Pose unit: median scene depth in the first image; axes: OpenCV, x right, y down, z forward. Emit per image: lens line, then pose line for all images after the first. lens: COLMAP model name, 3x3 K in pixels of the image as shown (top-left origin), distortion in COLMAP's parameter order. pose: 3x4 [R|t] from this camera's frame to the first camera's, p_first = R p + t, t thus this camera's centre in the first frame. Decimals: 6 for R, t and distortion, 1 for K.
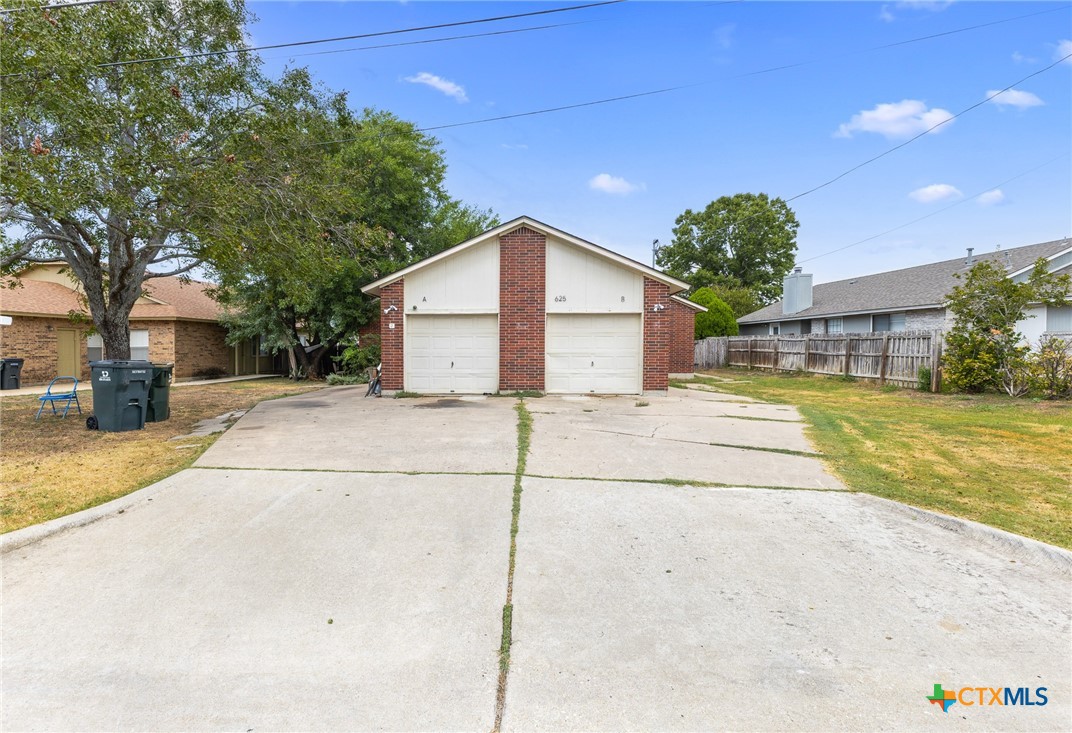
lens RADIAL K [[481.8, 0, 519.5], [0, 481.8, 385.9], [0, 0, 1]] dist [0.013969, 0.000275]
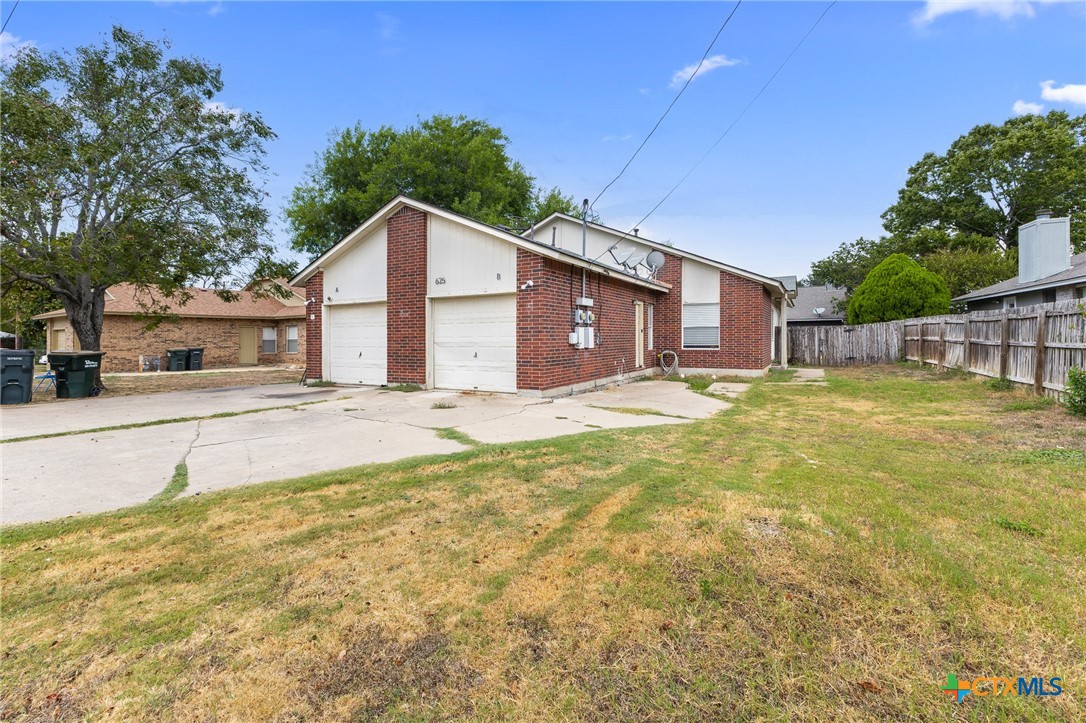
lens RADIAL K [[475.2, 0, 547.0], [0, 475.2, 360.2], [0, 0, 1]] dist [0.001405, -0.000228]
pose [[0.887794, 0.013911, -0.460030, 0.651458], [-0.029656, 0.999195, -0.027017, -0.018430], [0.459284, 0.037628, 0.887492, 0.322707]]
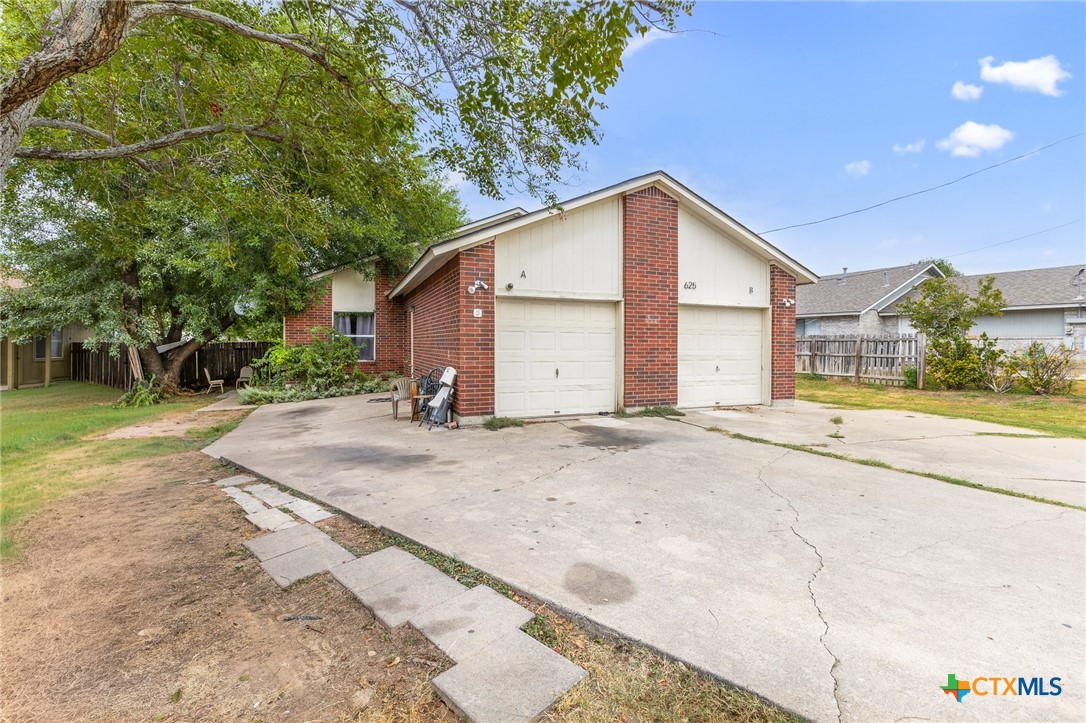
lens RADIAL K [[475.2, 0, 550.7], [0, 475.2, 362.9], [0, 0, 1]] dist [0.001405, -0.000228]
pose [[0.911961, -0.009531, 0.410166, -0.427893], [0.026415, 0.999020, -0.035517, -0.035378], [-0.409426, 0.043225, 0.911319, 0.399214]]
